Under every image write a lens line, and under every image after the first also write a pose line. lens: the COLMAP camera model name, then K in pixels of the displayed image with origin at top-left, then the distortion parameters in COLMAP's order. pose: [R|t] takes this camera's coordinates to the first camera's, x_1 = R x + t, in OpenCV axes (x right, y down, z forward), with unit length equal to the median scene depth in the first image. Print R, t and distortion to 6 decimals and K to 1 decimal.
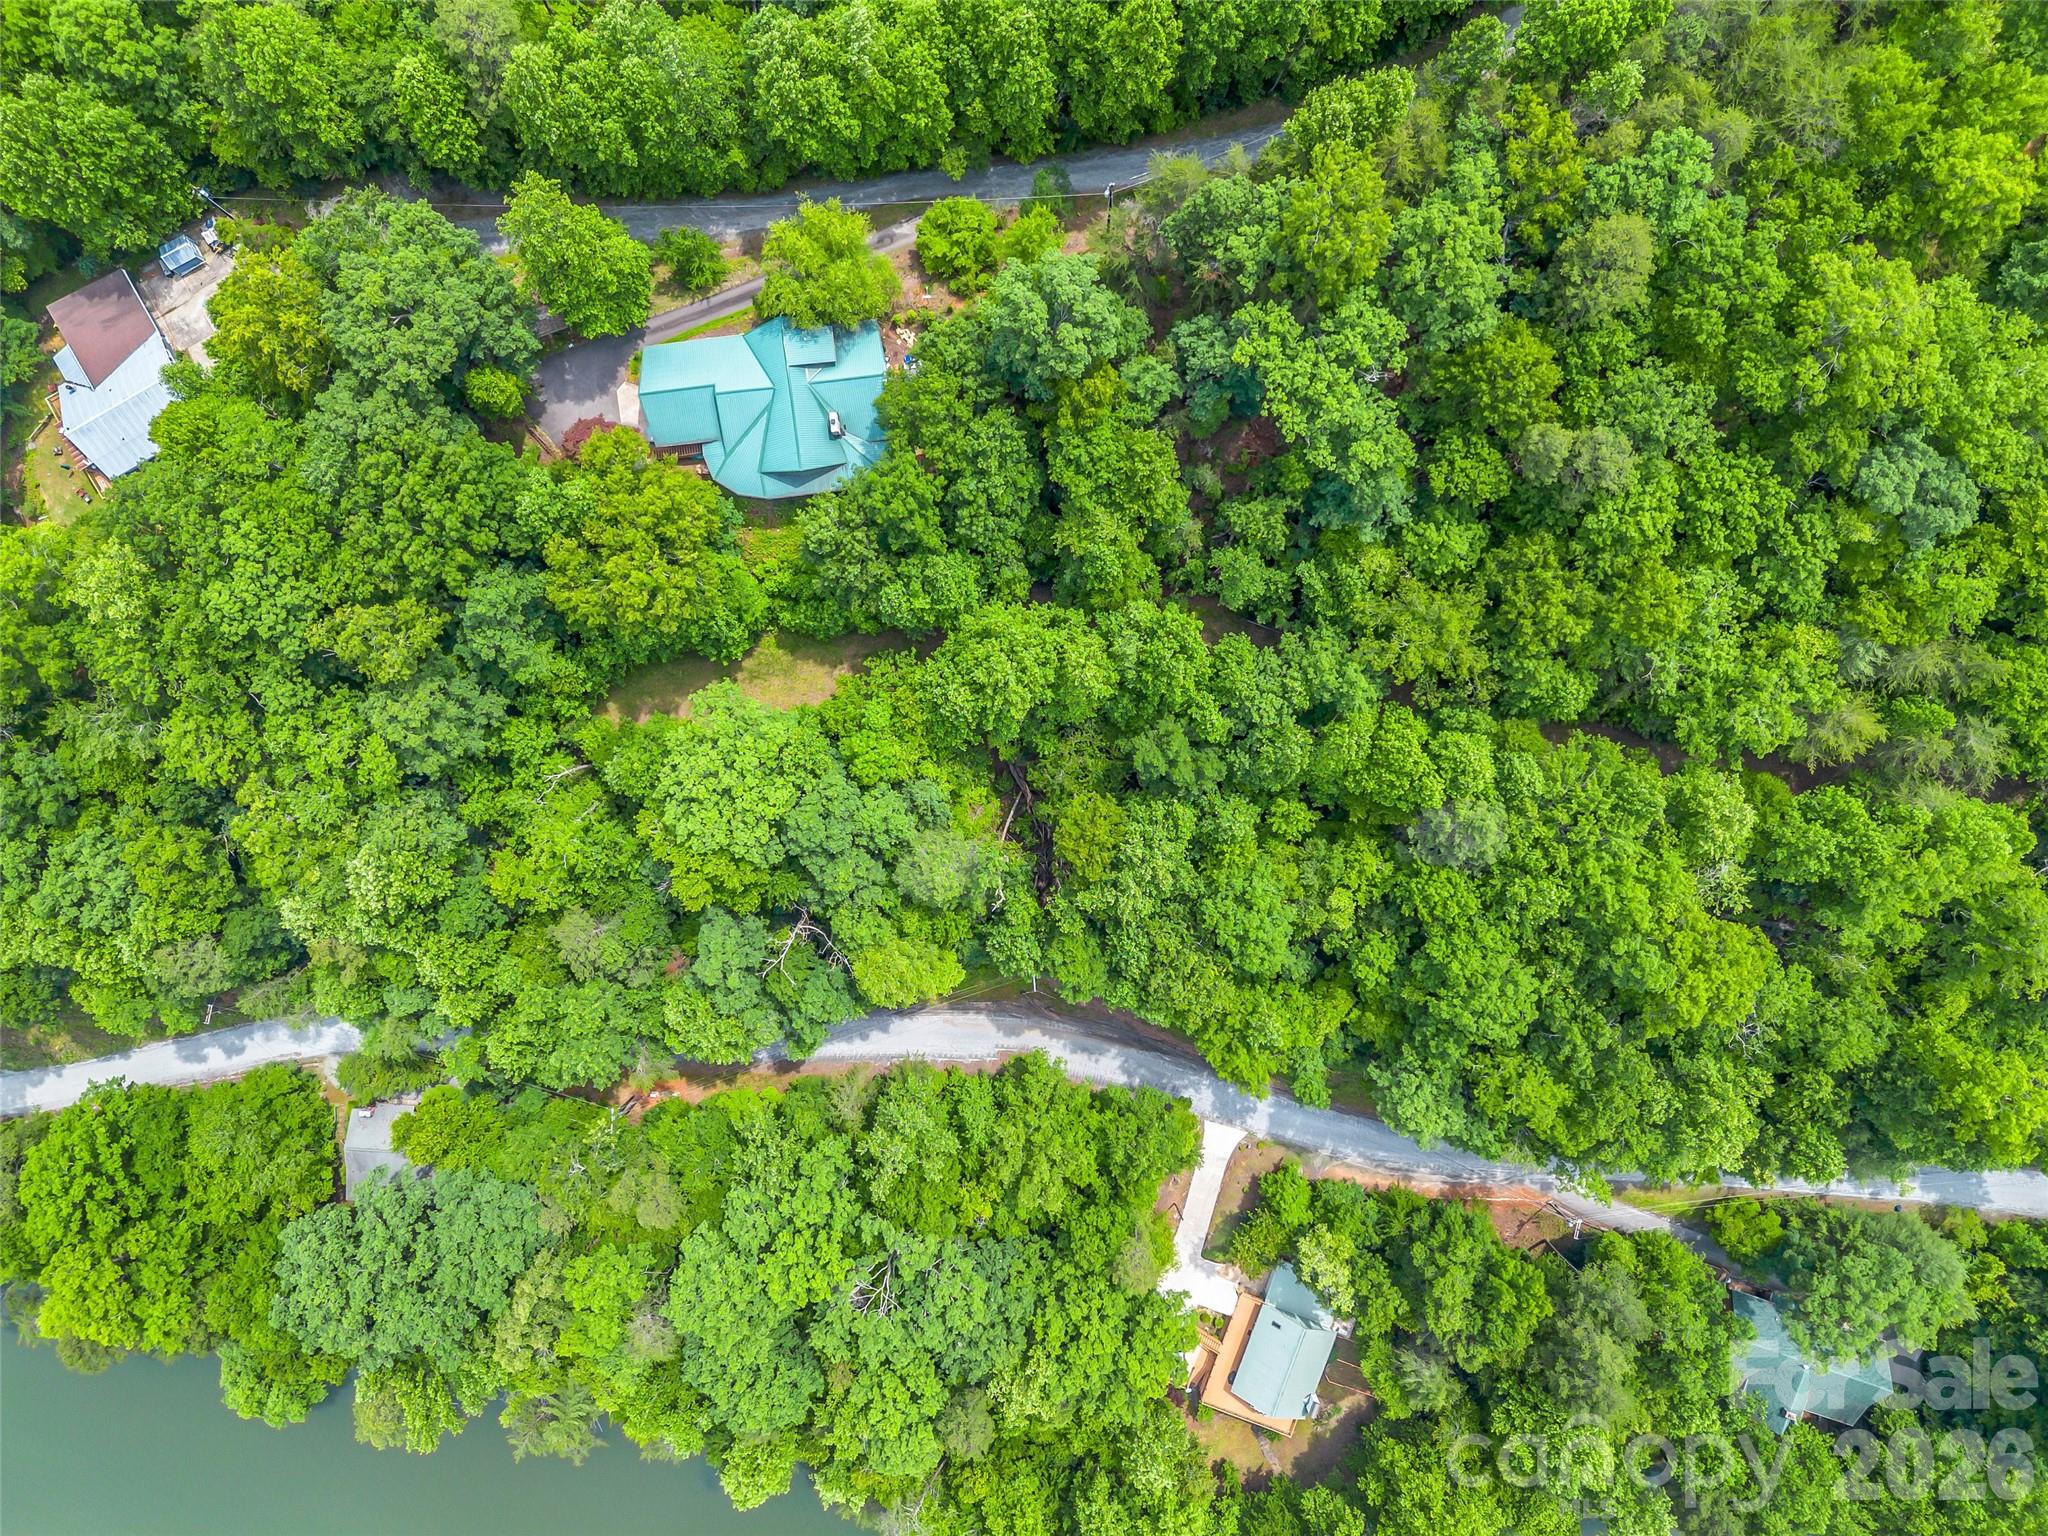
lens RADIAL K [[1472.8, 0, 1018.0], [0, 1472.8, 769.4], [0, 0, 1]] dist [0.059100, -0.043283]
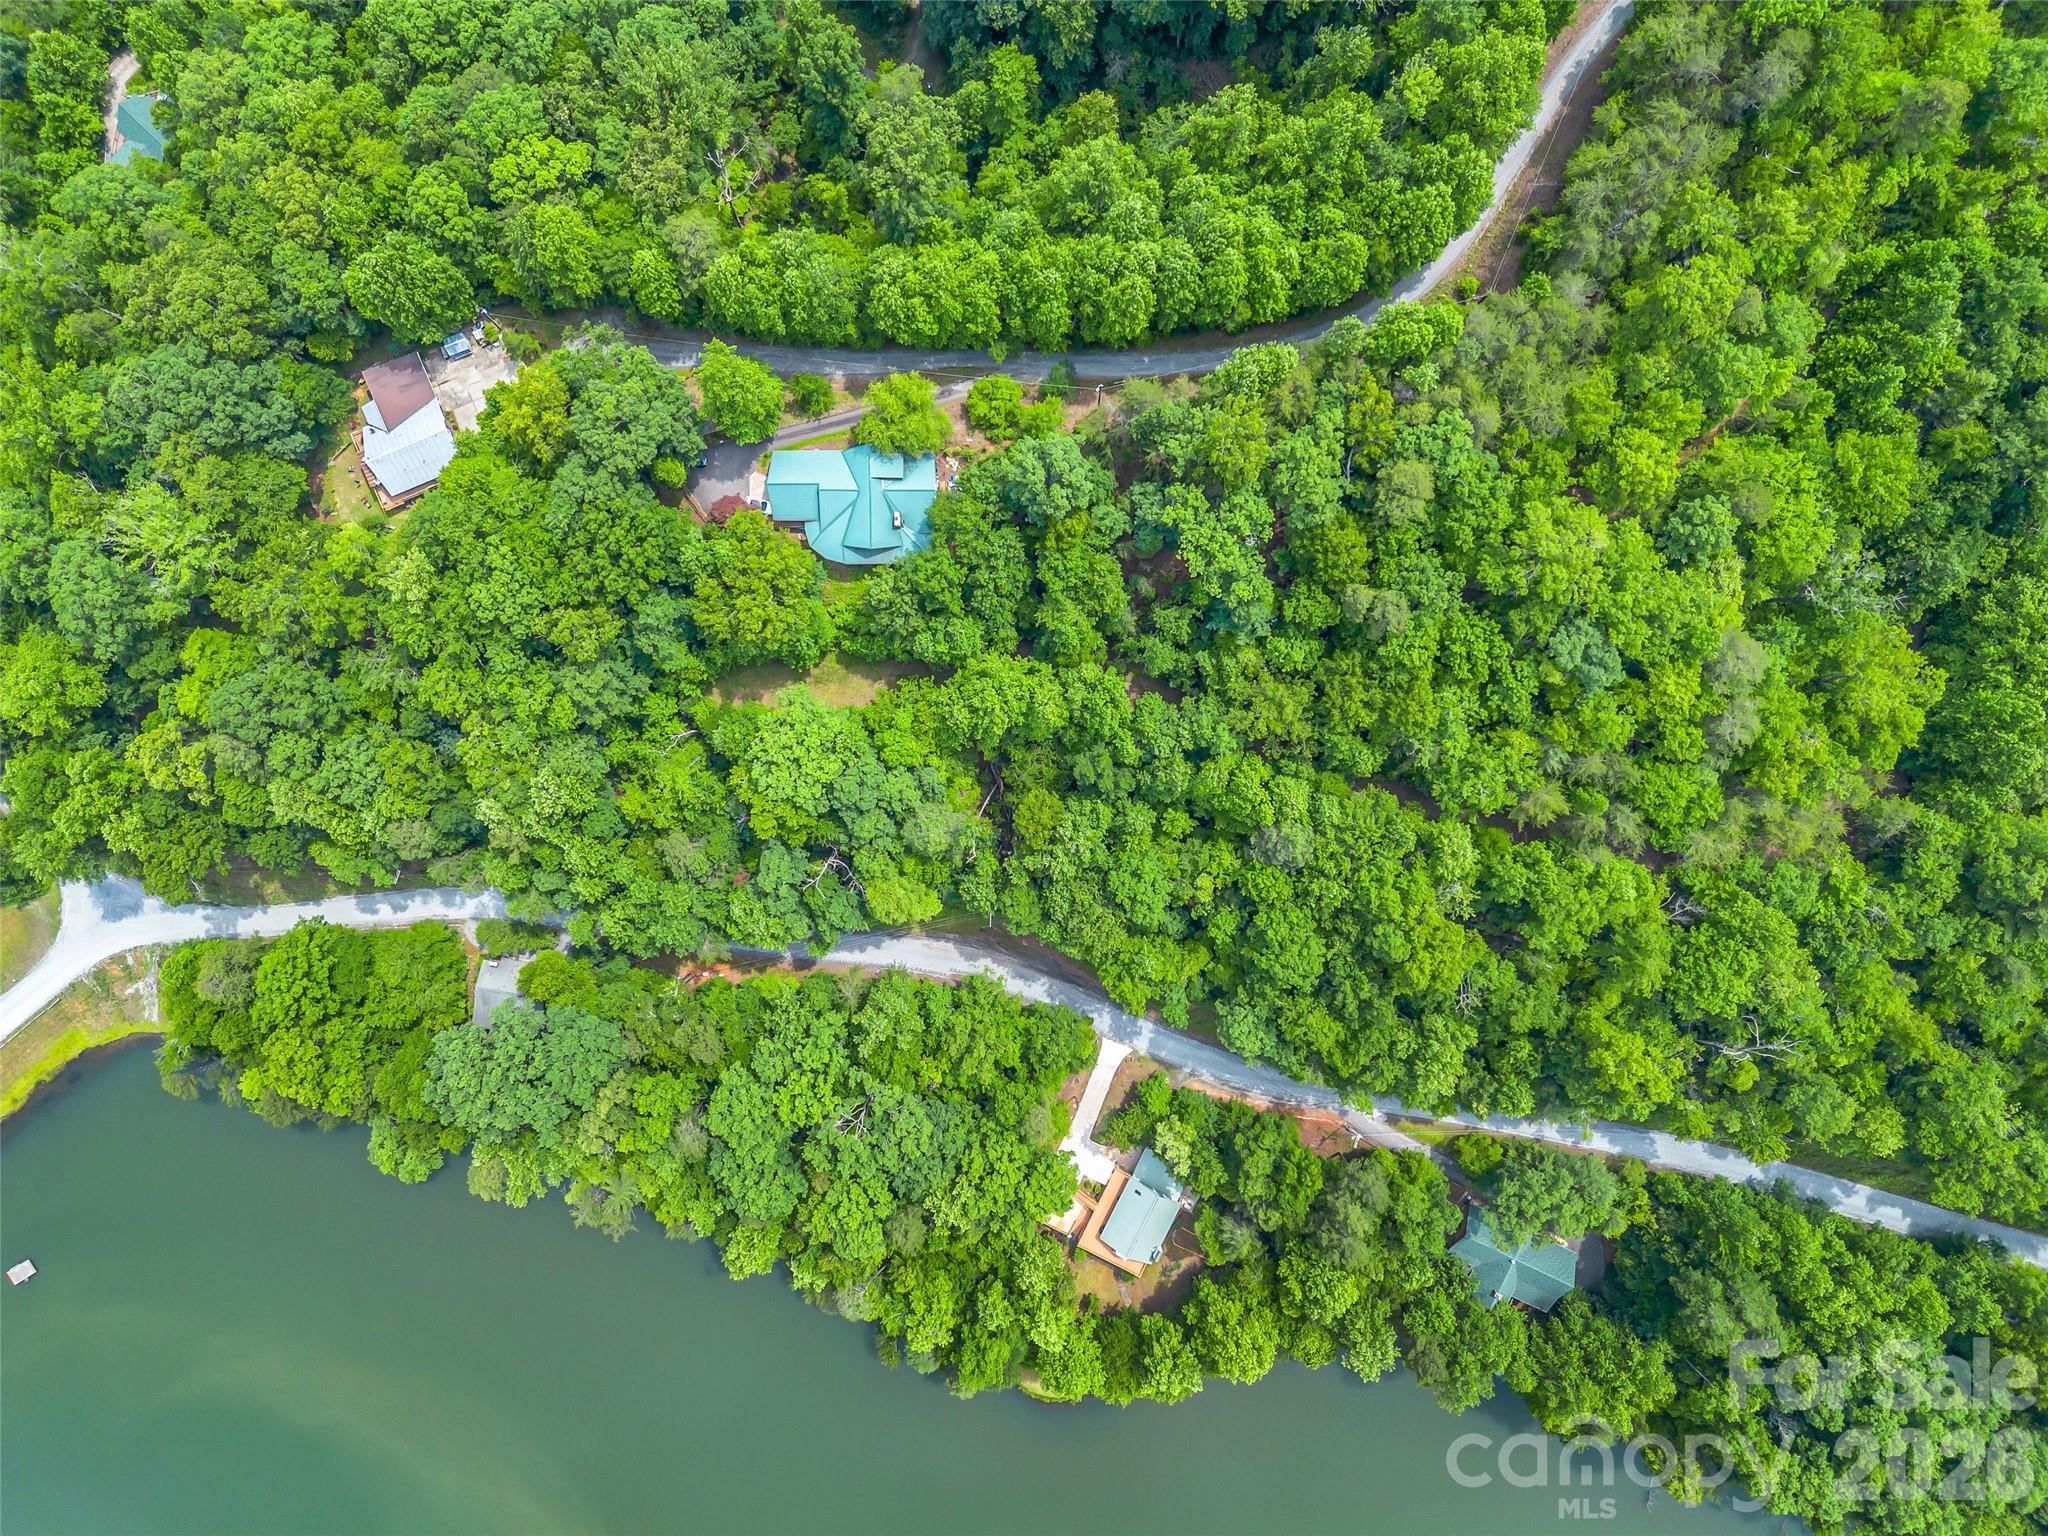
lens RADIAL K [[1472.8, 0, 1018.0], [0, 1472.8, 769.4], [0, 0, 1]] dist [0.059100, -0.043283]
pose [[0.993471, 0.113894, 0.006568, 0.013579], [-0.113892, 0.993493, -0.000635, -0.000116], [-0.006597, -0.000117, 0.999978, -0.464793]]
